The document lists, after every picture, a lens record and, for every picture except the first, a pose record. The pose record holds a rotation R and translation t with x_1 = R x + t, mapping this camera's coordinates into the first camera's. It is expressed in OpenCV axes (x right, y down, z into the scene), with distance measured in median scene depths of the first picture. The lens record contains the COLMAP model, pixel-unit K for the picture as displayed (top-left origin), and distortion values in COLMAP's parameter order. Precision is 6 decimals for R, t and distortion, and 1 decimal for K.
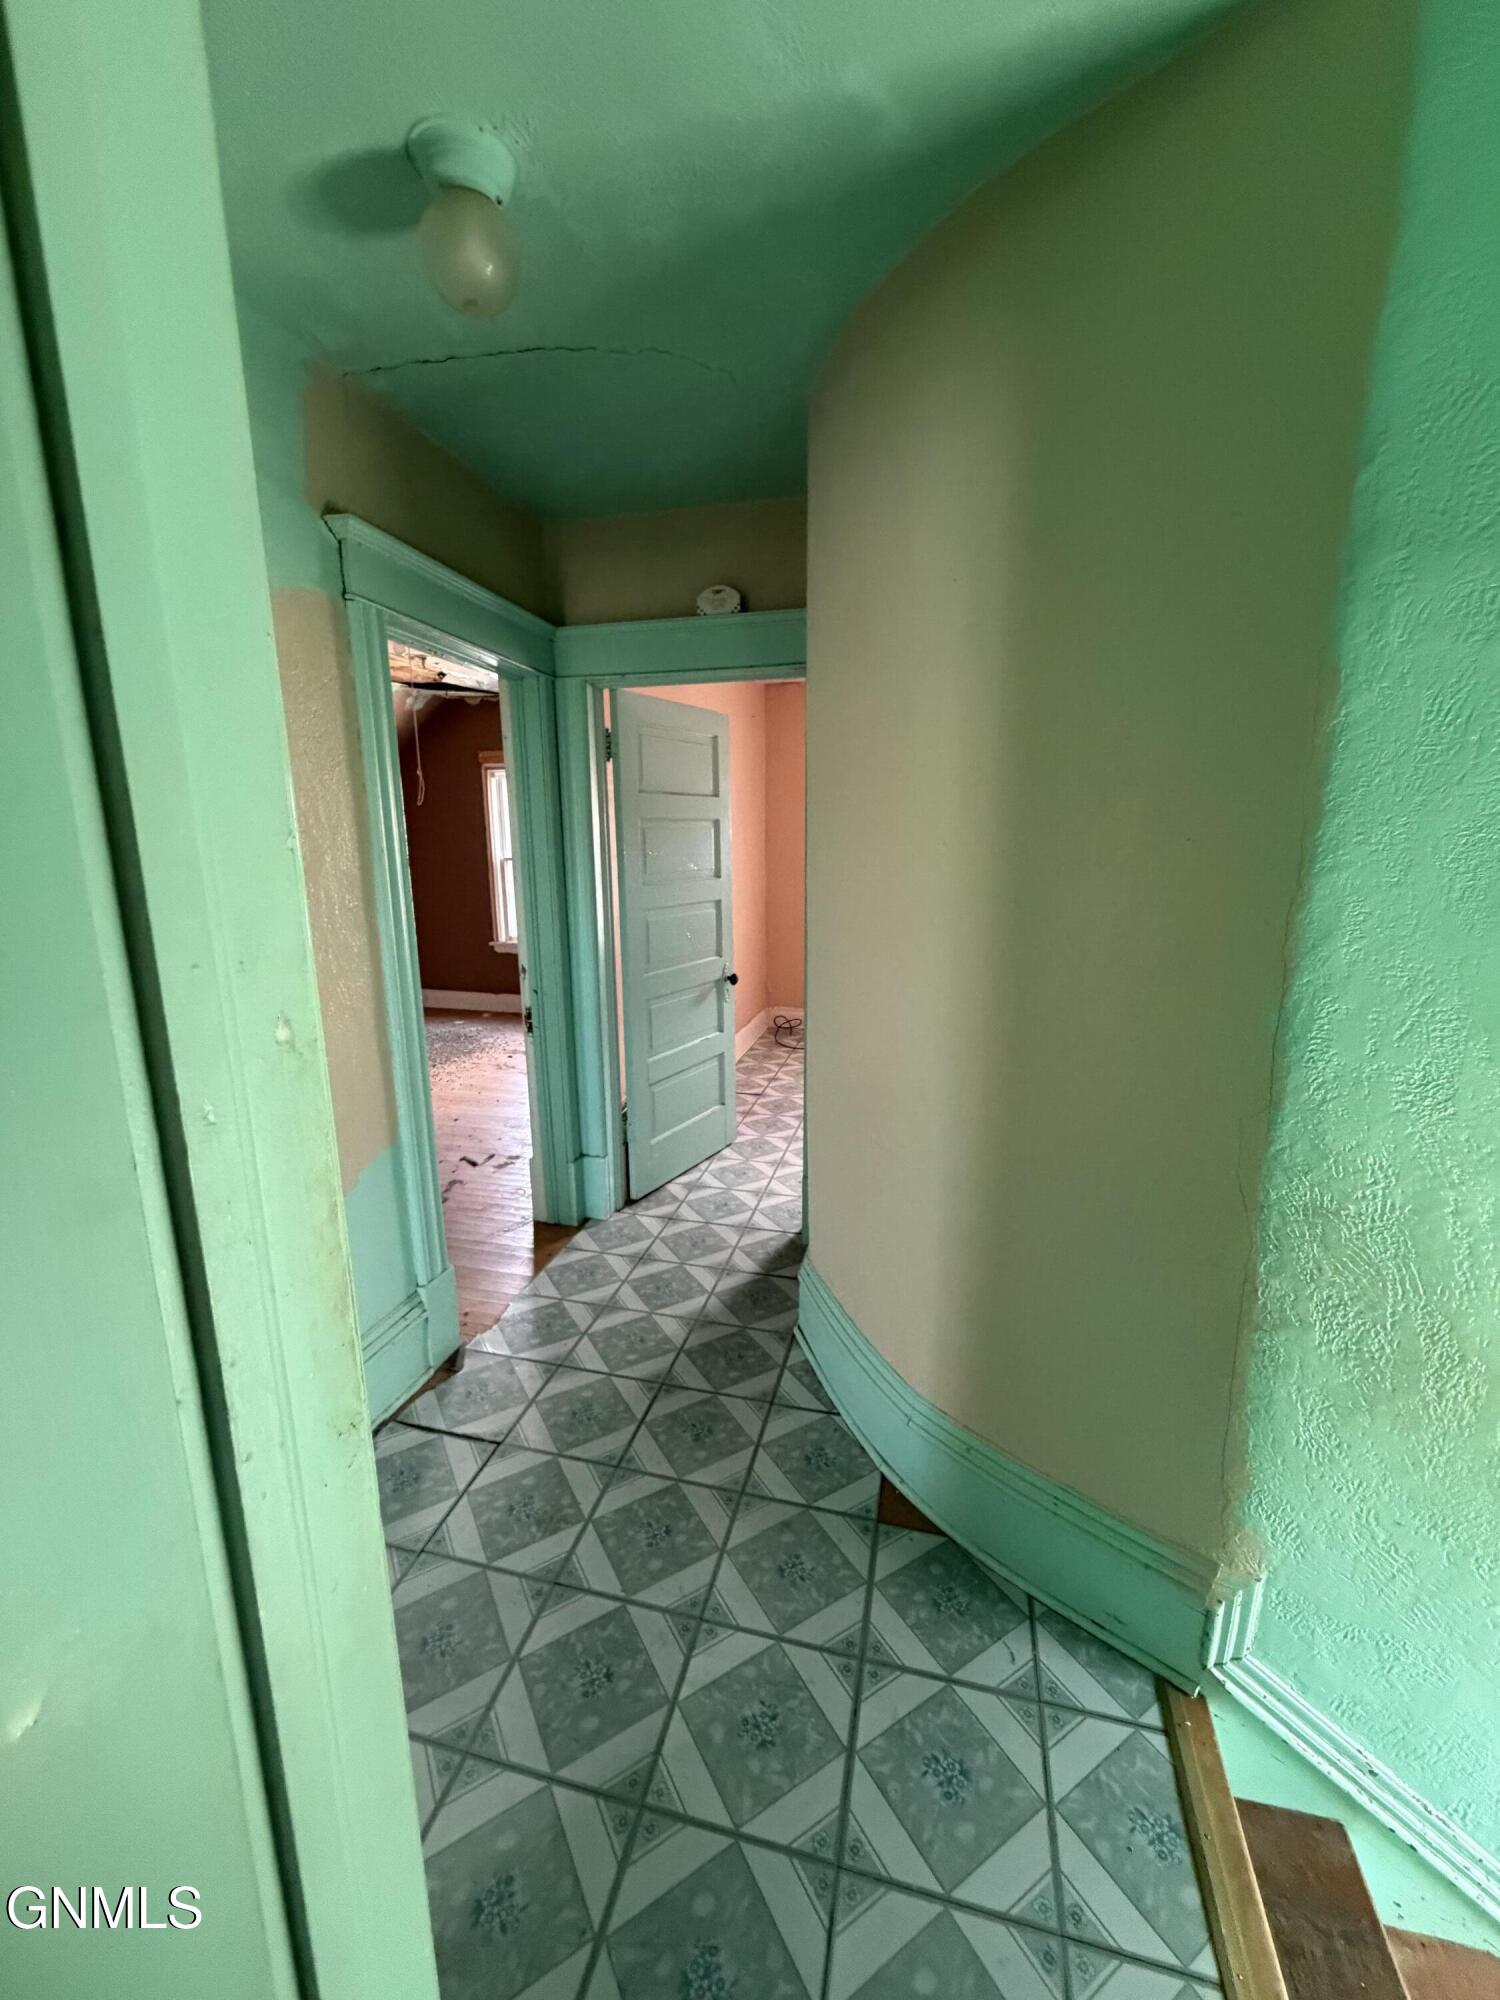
lens RADIAL K [[795.9, 0, 754.9], [0, 795.9, 1002.2], [0, 0, 1]] dist [0.000639, 0.000678]
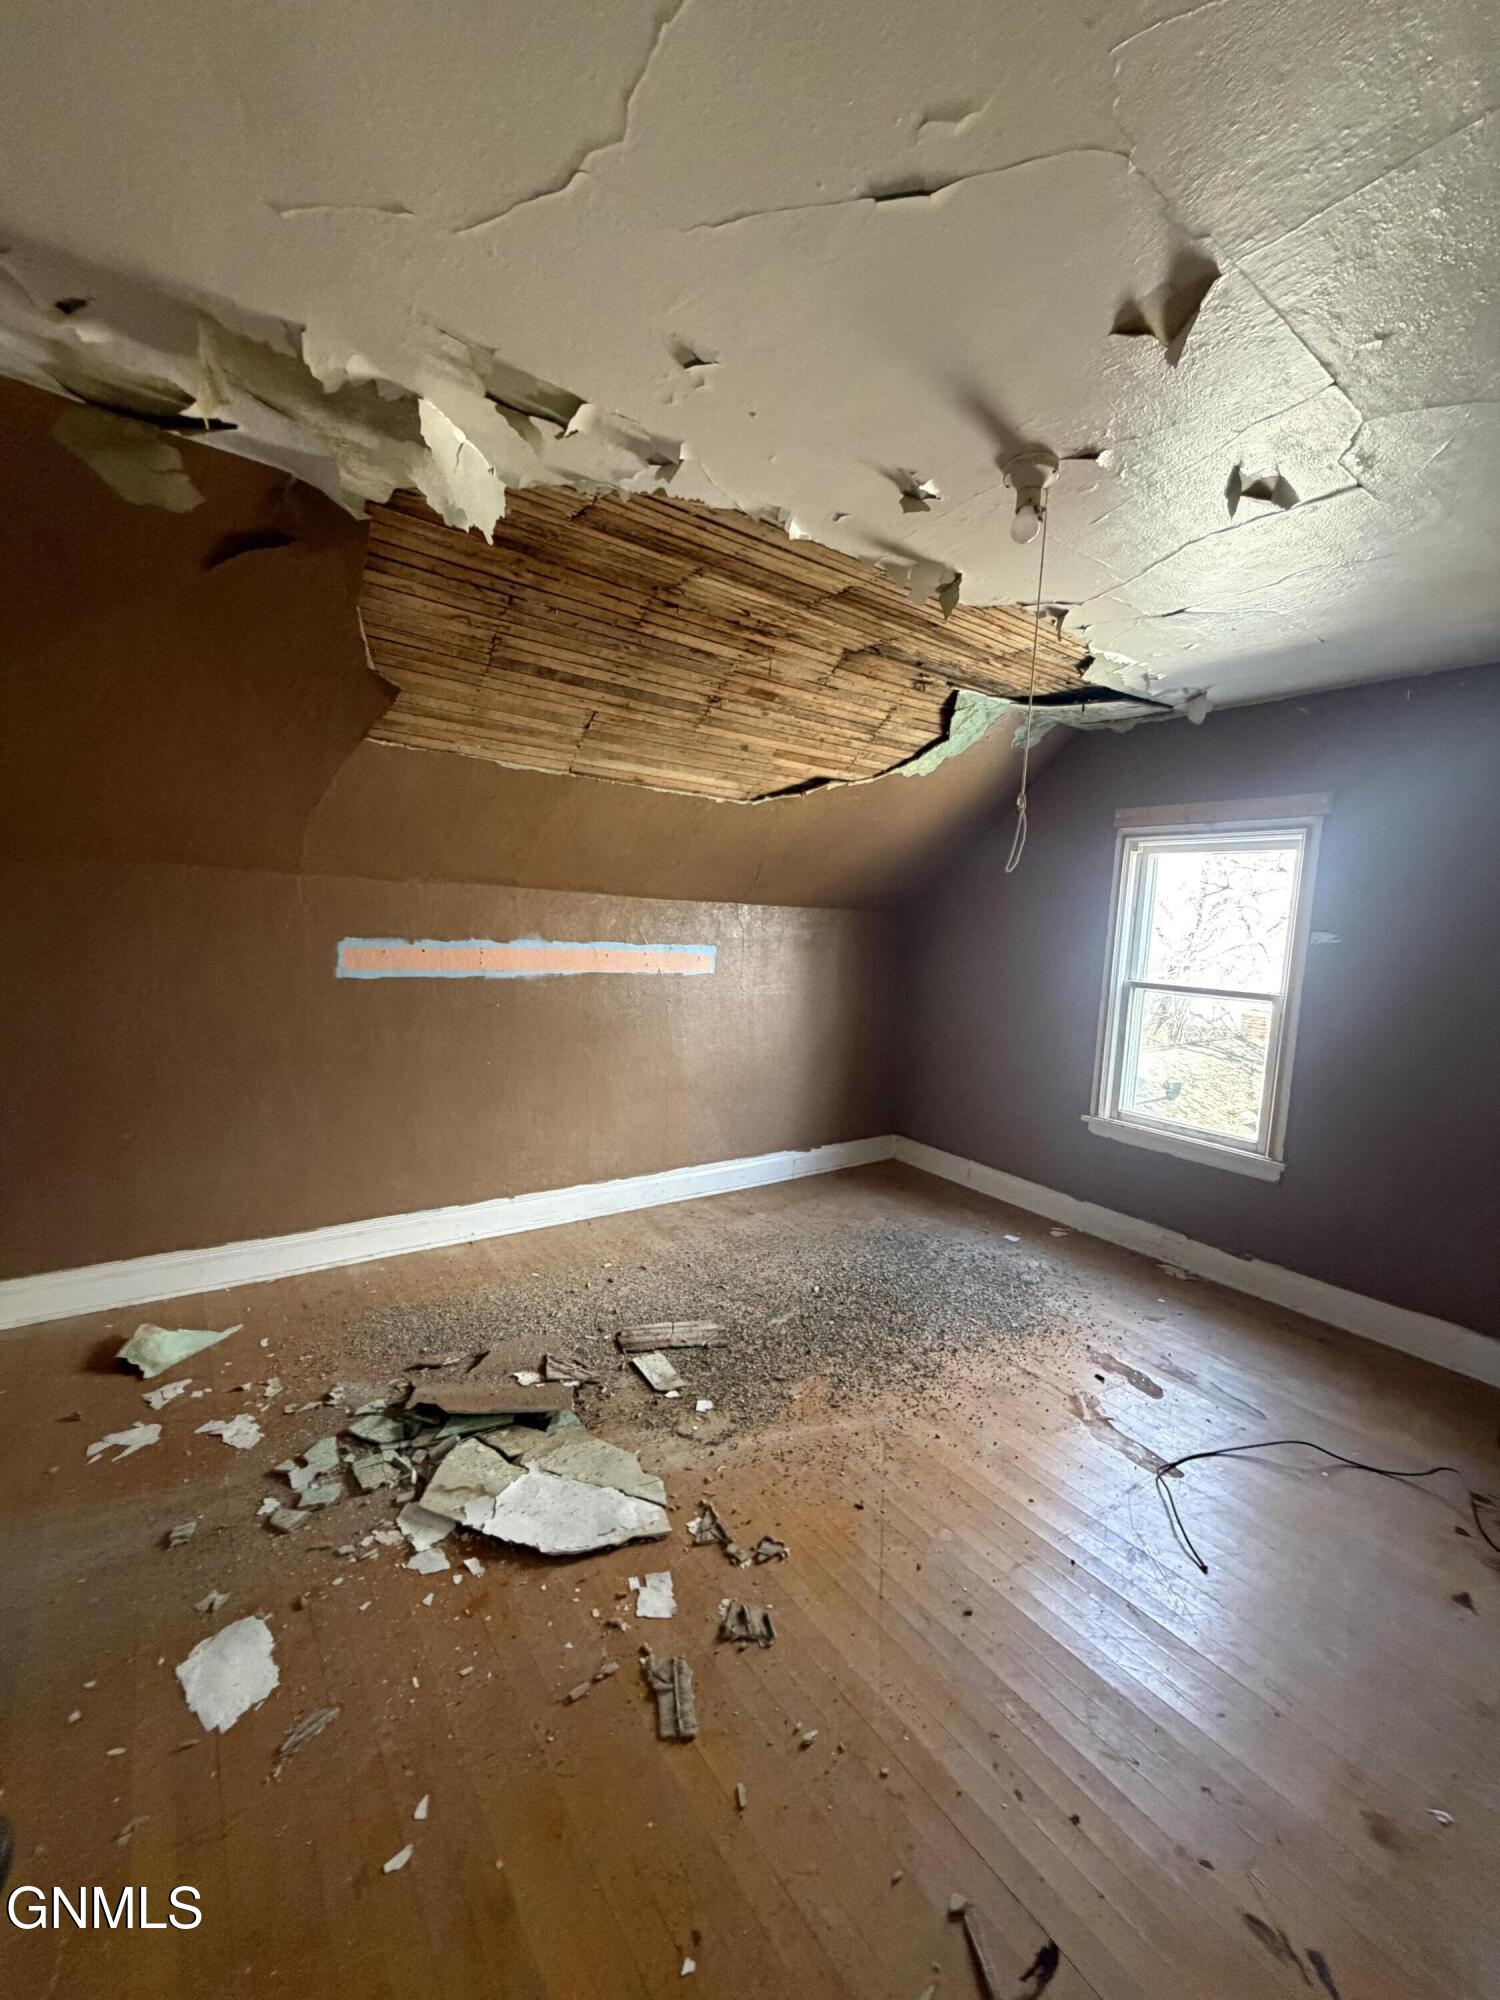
lens RADIAL K [[795.9, 0, 753.8], [0, 795.9, 1003.0], [0, 0, 1]] dist [0.000639, 0.000678]
pose [[0.767457, 0.108912, -0.631781, -0.160712], [-0.183220, 0.981623, -0.053346, -0.086359], [0.614361, 0.156696, 0.773309, 0.384908]]
